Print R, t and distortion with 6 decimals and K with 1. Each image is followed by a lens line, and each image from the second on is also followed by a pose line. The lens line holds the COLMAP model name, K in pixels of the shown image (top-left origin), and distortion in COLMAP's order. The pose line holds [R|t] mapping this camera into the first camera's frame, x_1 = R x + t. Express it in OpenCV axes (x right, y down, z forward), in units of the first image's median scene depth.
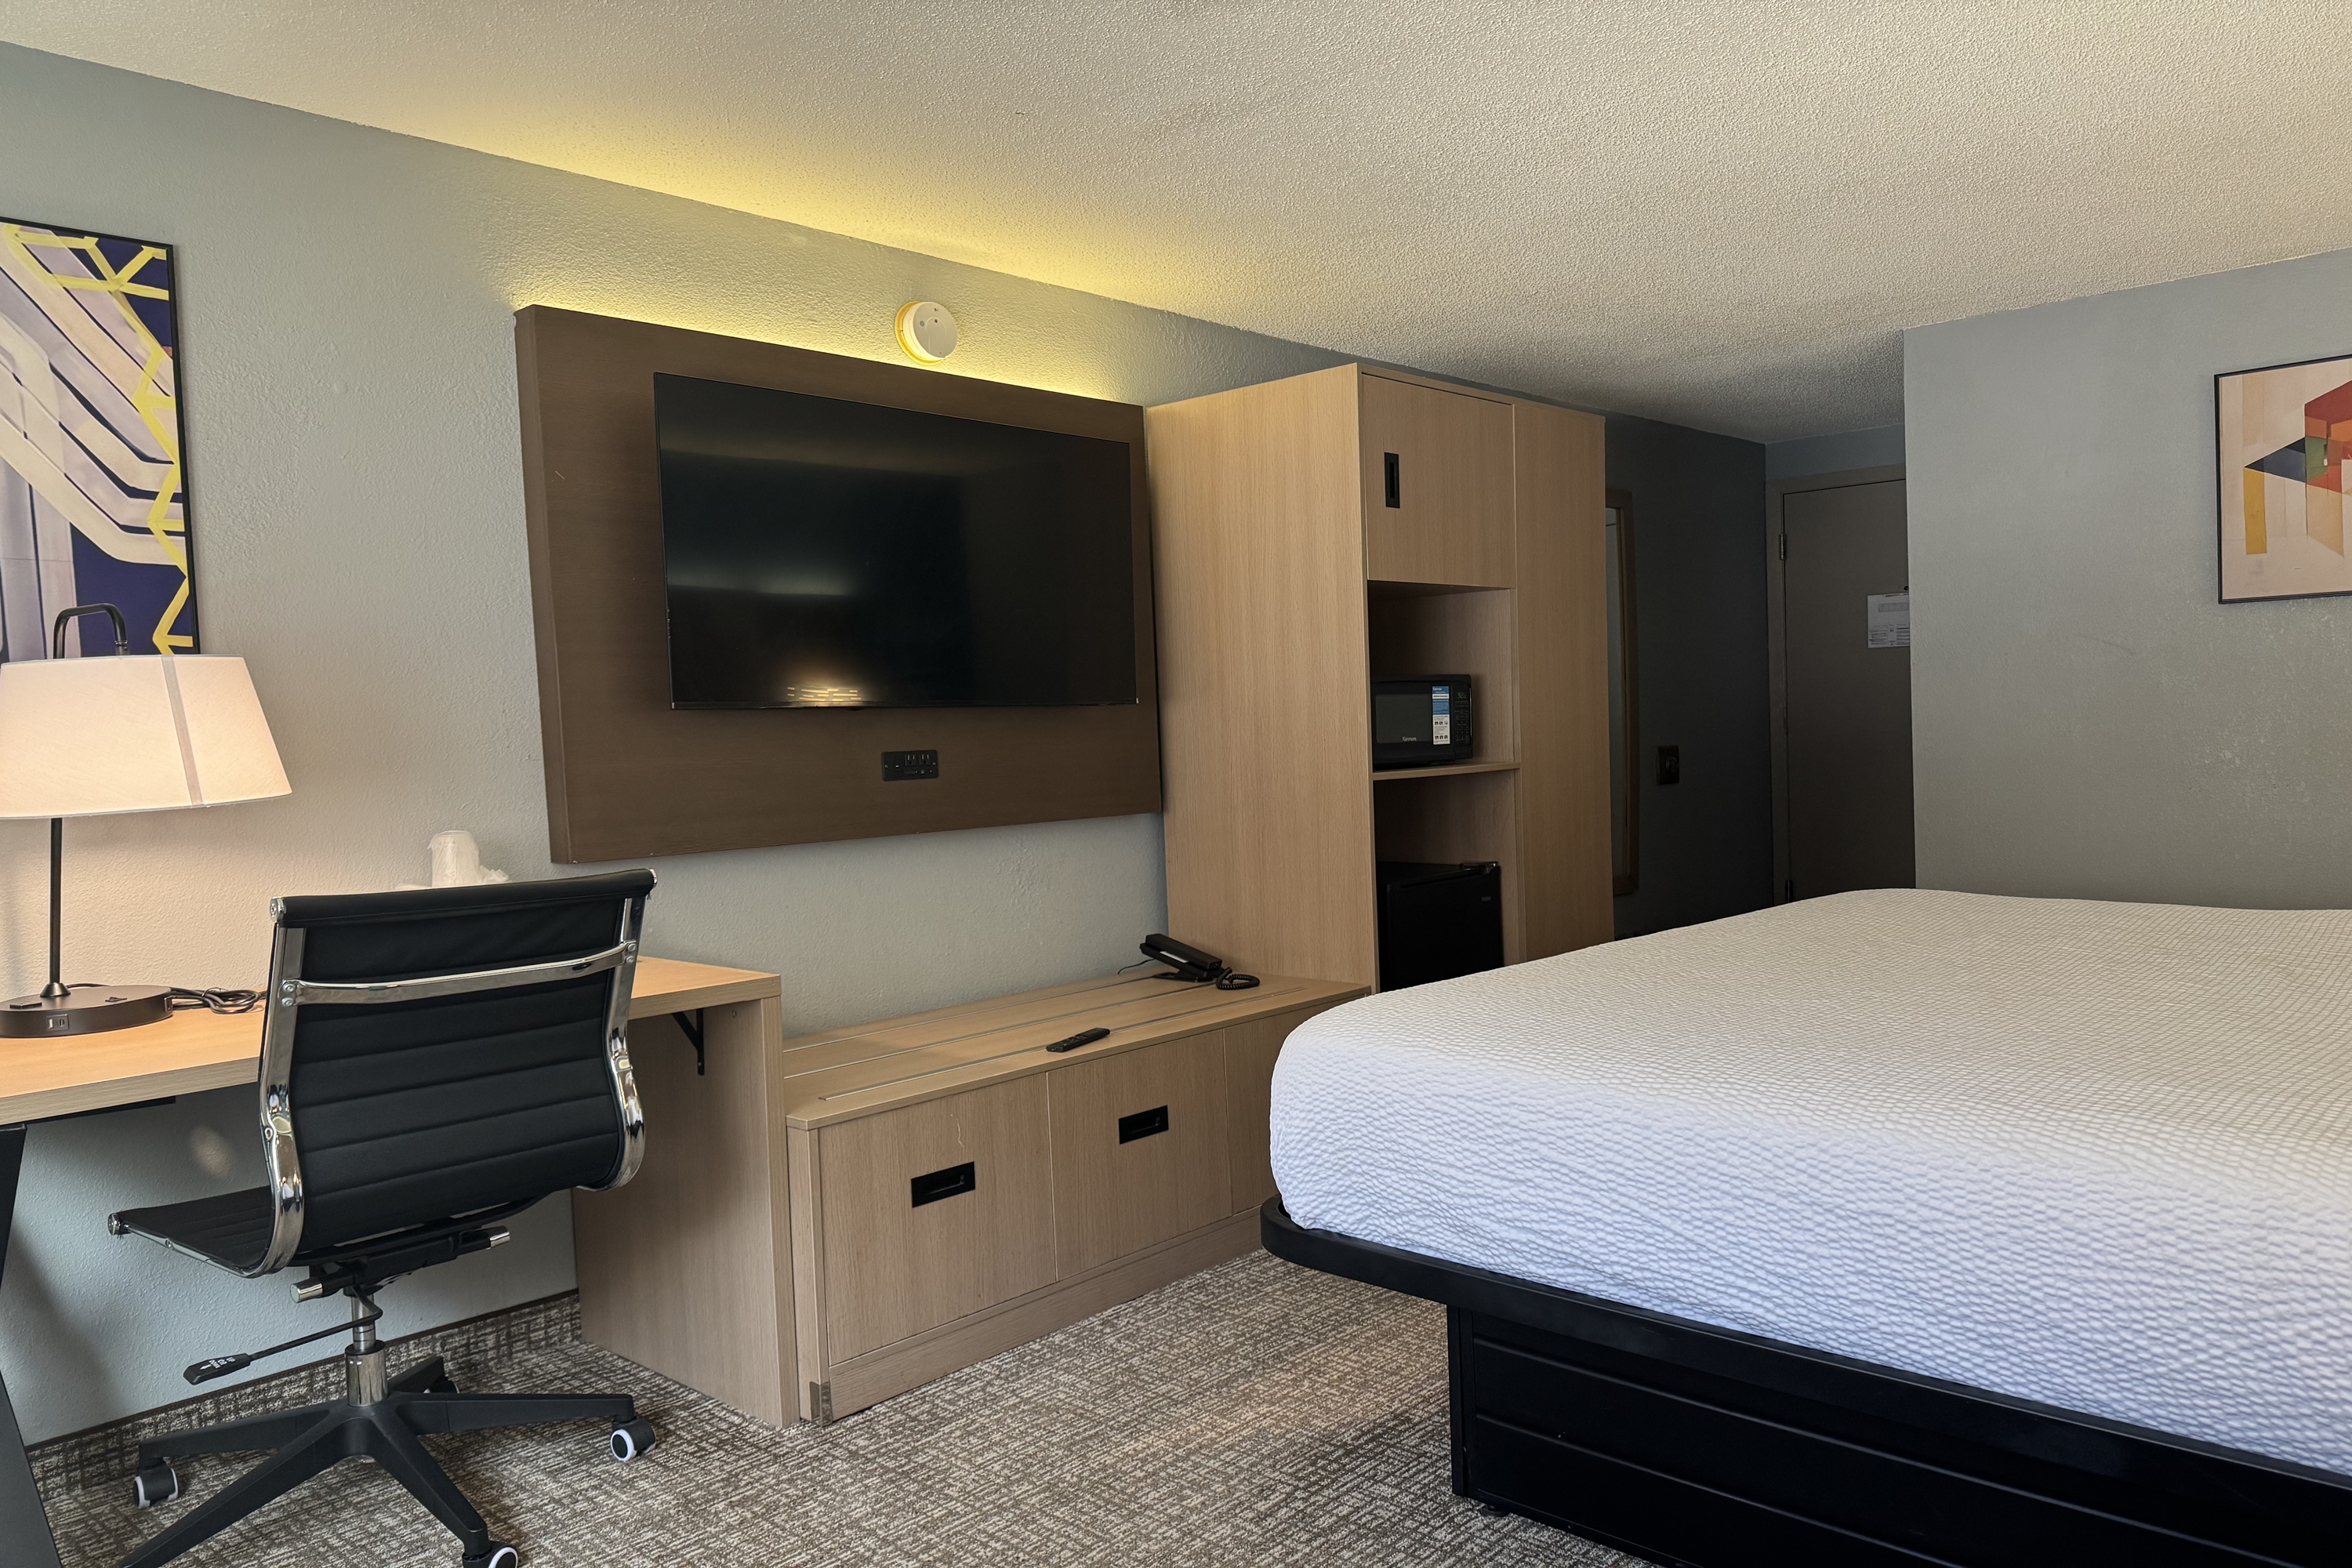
lens RADIAL K [[1638.5, 0, 1181.7], [0, 1638.5, 833.2], [0, 0, 1]] dist [0.026099, -0.004348]
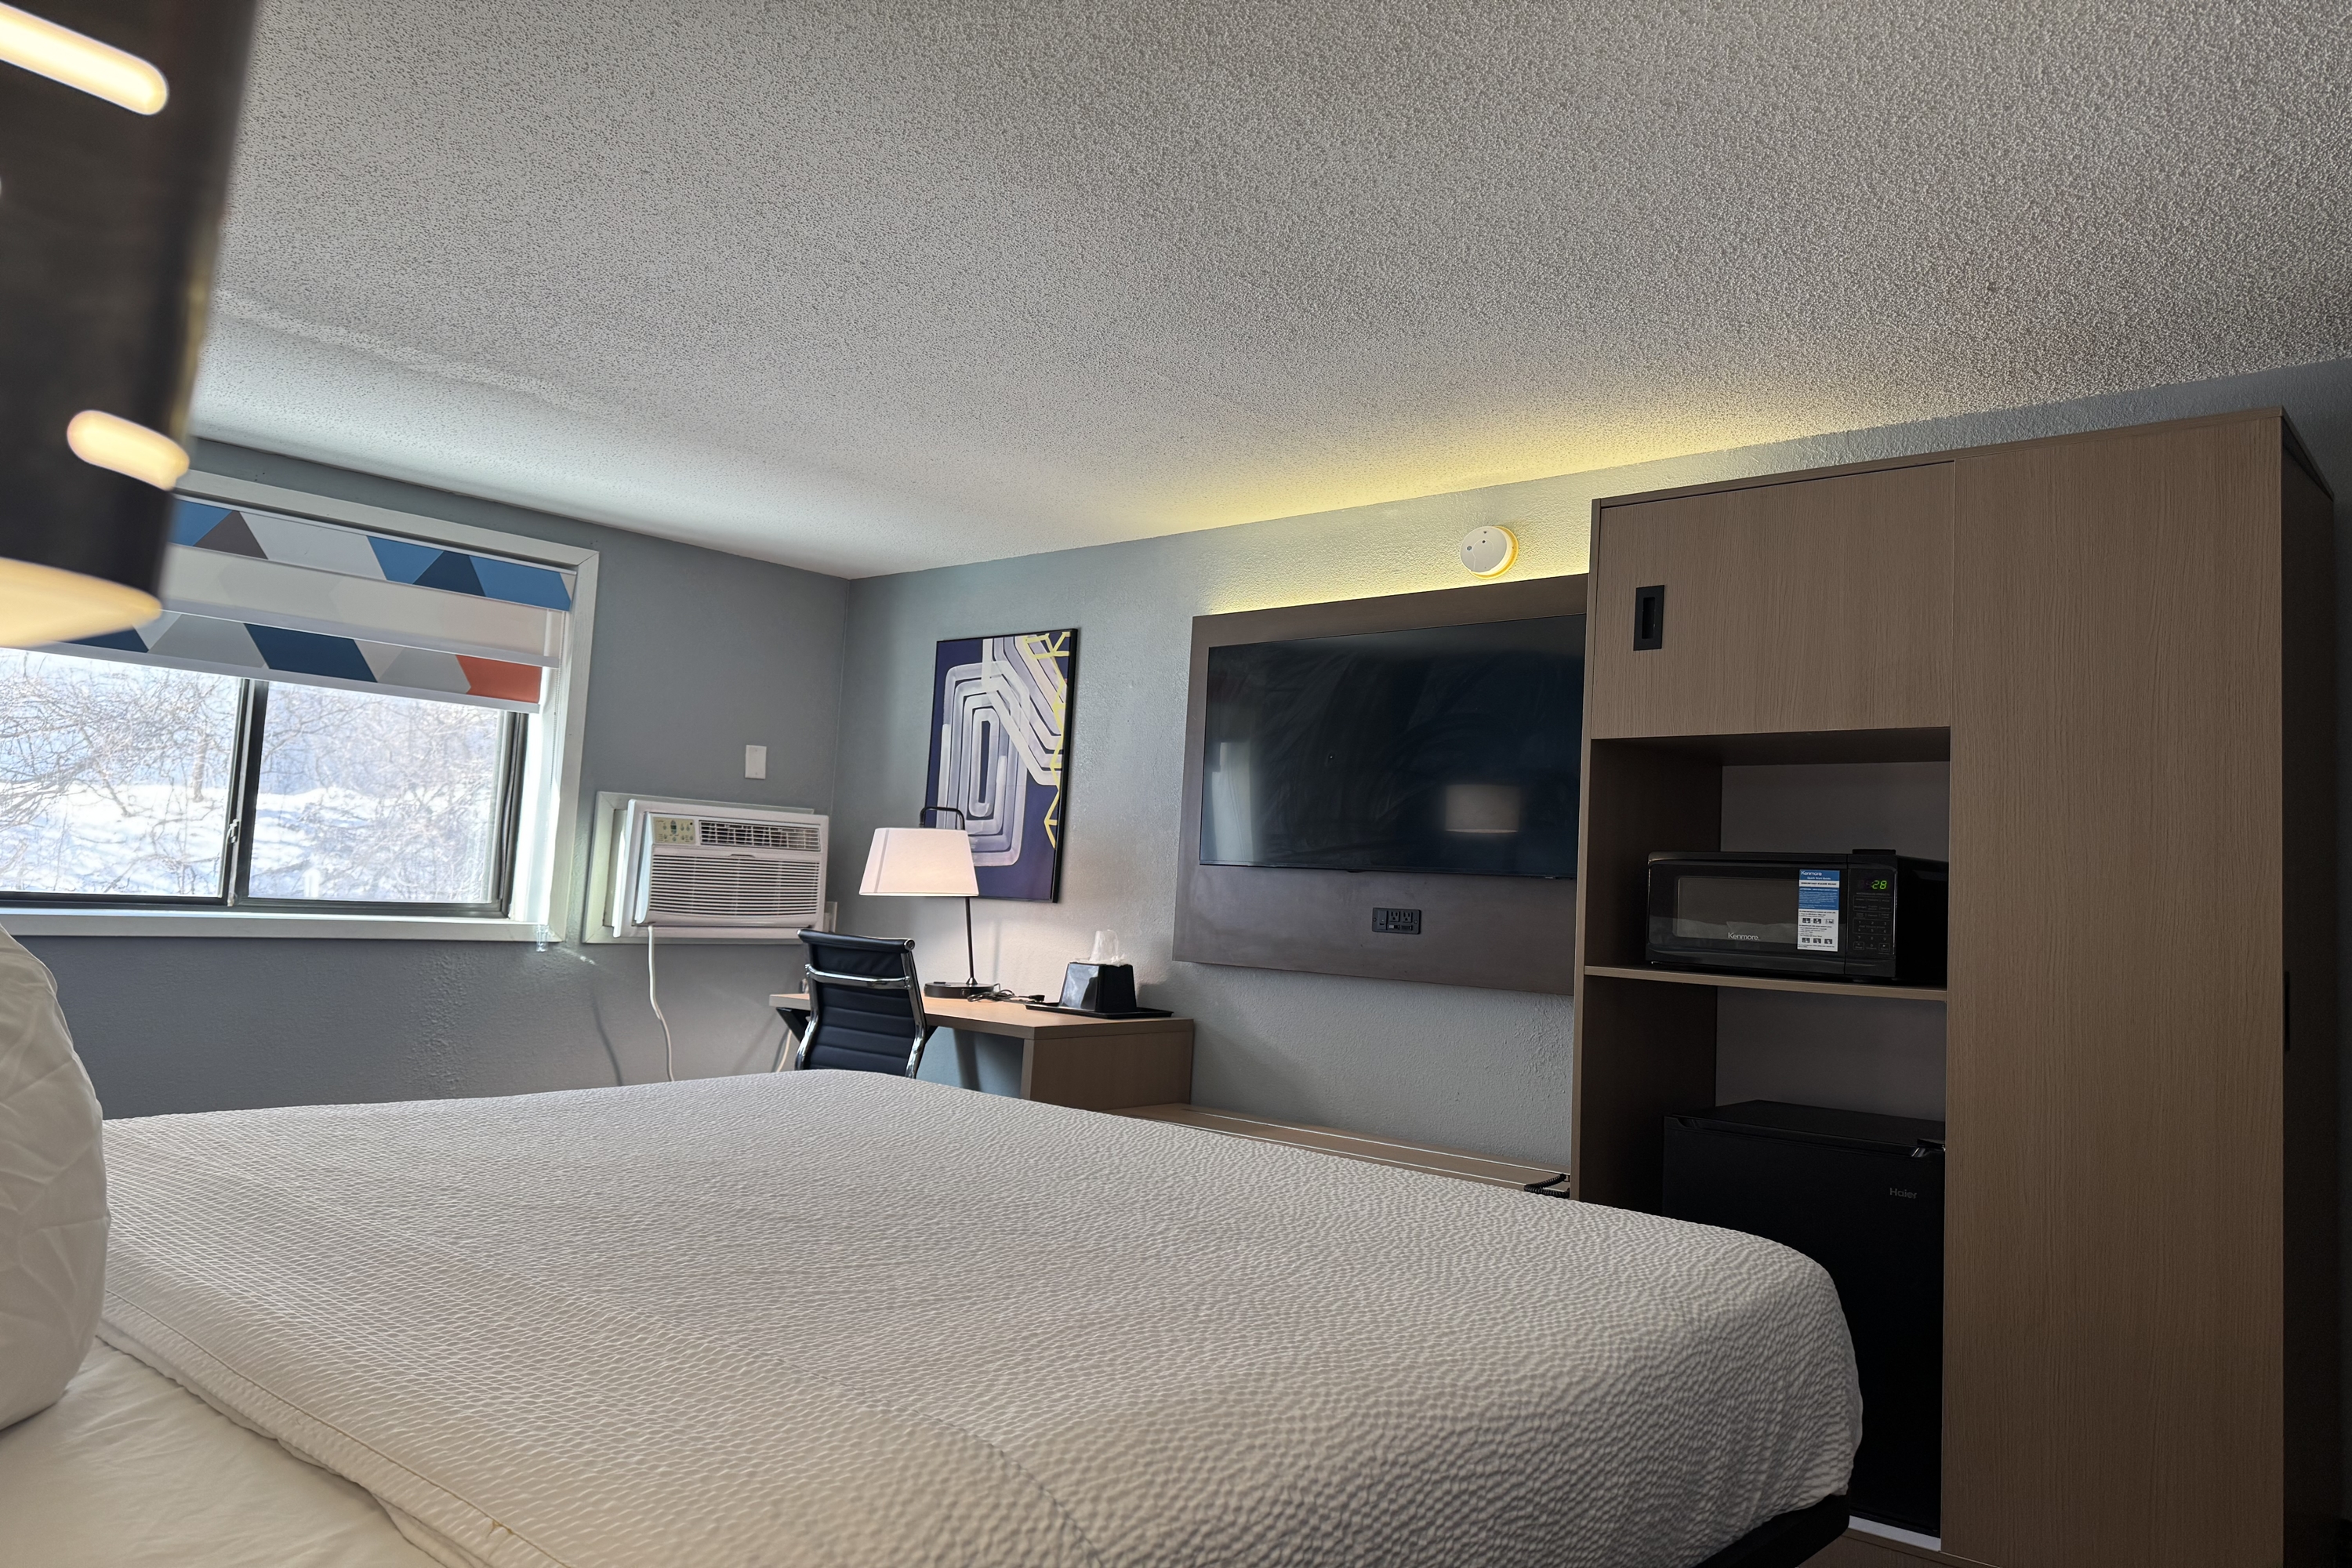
lens RADIAL K [[1638.5, 0, 1181.7], [0, 1638.5, 833.2], [0, 0, 1]] dist [0.026099, -0.004348]
pose [[0.020834, 0.001125, -0.999782, 0.984796], [-0.108764, 0.994067, -0.001148, -0.083510], [0.993849, 0.108764, 0.020833, 0.790850]]
